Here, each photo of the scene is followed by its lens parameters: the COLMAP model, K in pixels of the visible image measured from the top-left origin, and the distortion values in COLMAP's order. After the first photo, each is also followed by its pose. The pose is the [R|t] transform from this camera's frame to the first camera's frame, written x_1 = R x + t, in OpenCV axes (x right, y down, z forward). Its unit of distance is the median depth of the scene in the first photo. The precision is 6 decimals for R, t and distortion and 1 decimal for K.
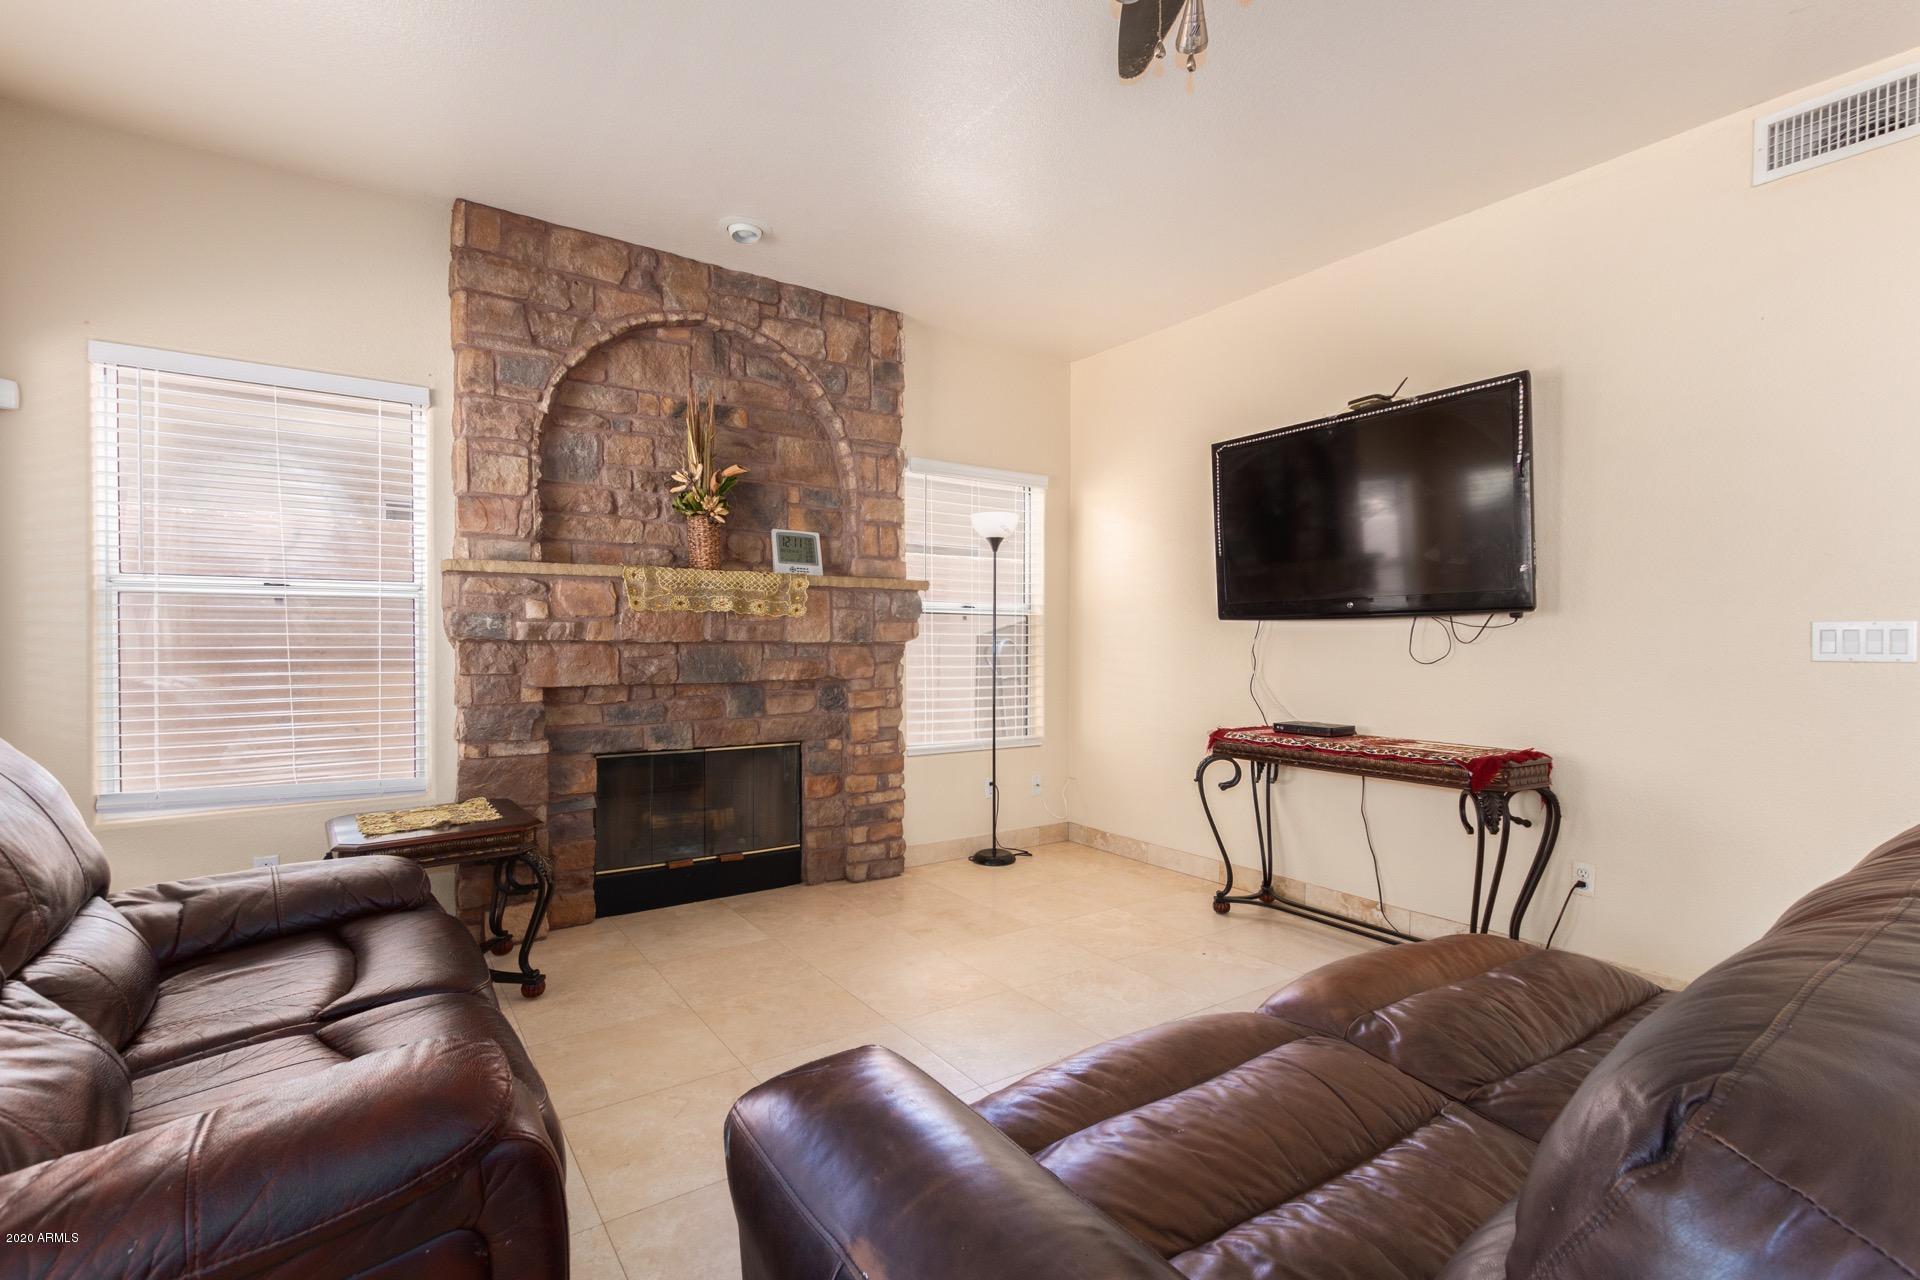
lens RADIAL K [[893.6, 0, 963.3], [0, 893.6, 649.6], [0, 0, 1]] dist [0.012110, -0.005114]
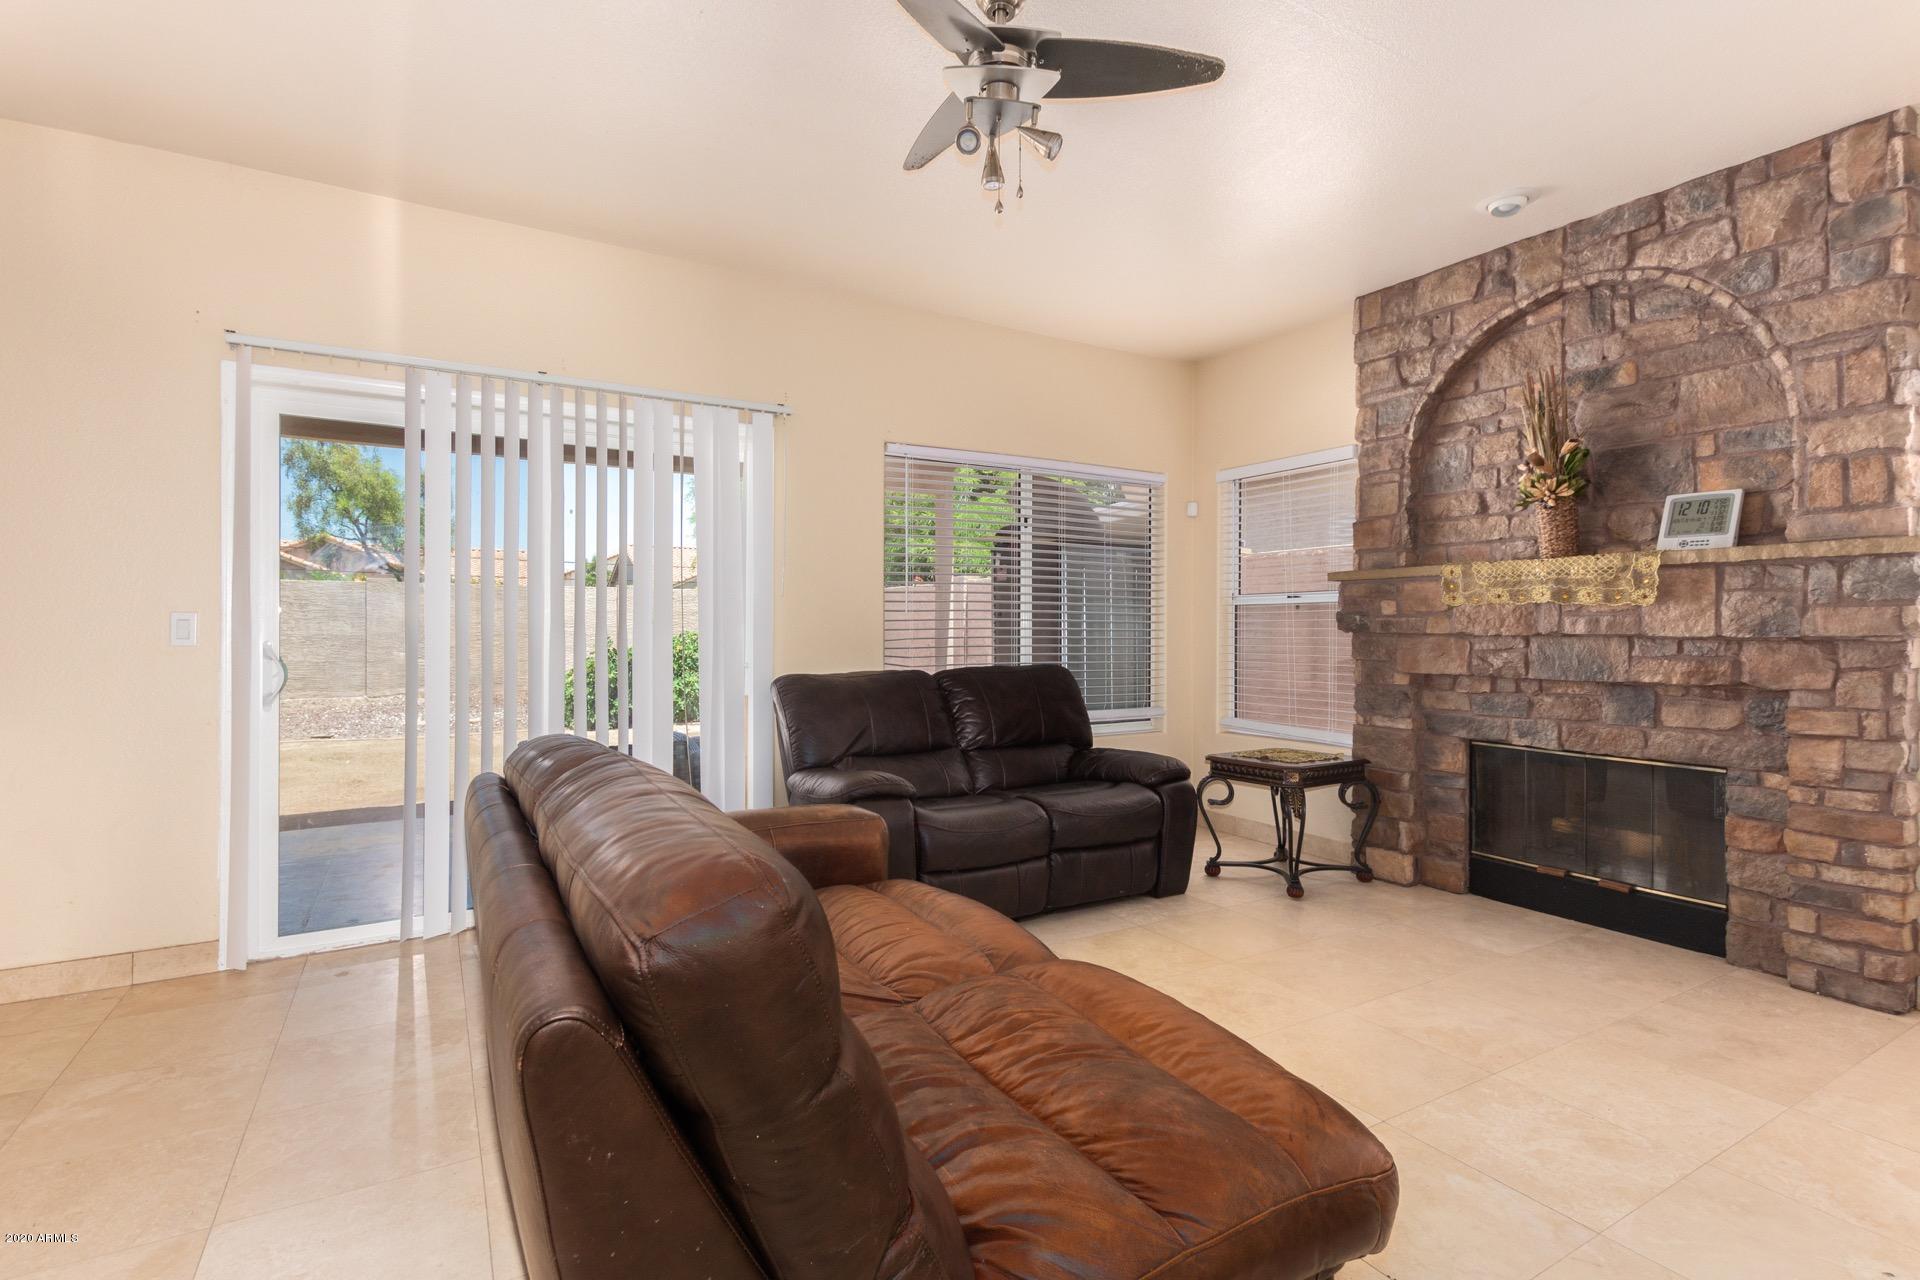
lens RADIAL K [[916.8, 0, 986.1], [0, 916.8, 630.8], [0, 0, 1]] dist [0.014803, -0.004088]
pose [[-0.060194, -0.002233, -0.998184, 0.701591], [-0.014376, 0.999896, -0.001370, -0.003508], [0.998083, 0.014267, -0.060220, 0.469099]]
